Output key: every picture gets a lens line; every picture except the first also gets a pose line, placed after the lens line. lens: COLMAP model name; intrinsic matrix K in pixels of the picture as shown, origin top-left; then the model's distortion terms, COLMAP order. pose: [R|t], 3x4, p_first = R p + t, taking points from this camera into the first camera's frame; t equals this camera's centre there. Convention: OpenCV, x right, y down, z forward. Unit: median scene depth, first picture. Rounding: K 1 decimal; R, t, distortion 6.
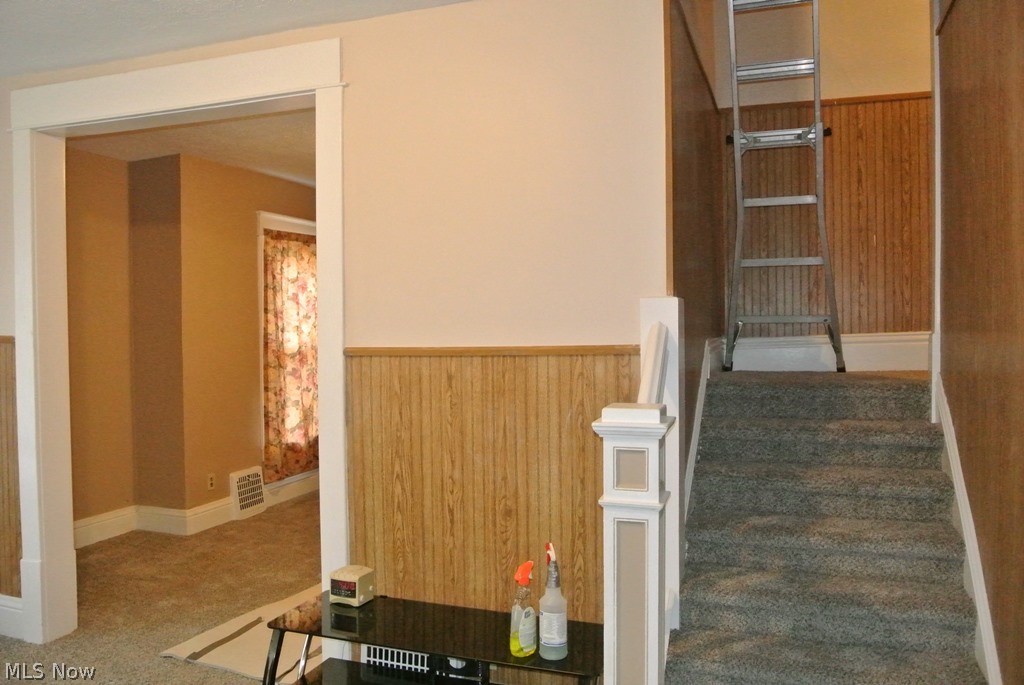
lens RADIAL K [[788.0, 0, 511.4], [0, 788.0, 341.4], [0, 0, 1]] dist [-0.035763, -0.001763]
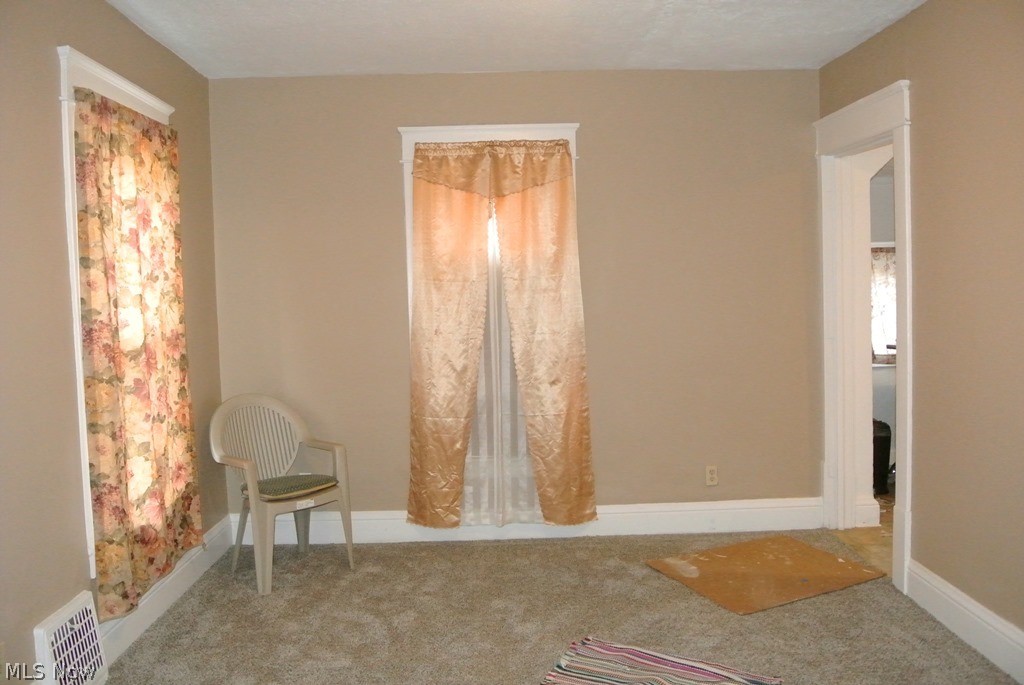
lens RADIAL K [[788.0, 0, 512.8], [0, 788.0, 342.4], [0, 0, 1]] dist [-0.035763, -0.001763]
pose [[0.933595, -0.033495, 0.356761, -0.239919], [0.021815, 0.999088, 0.036716, -0.002691], [-0.357665, -0.026495, 0.933474, 0.467536]]
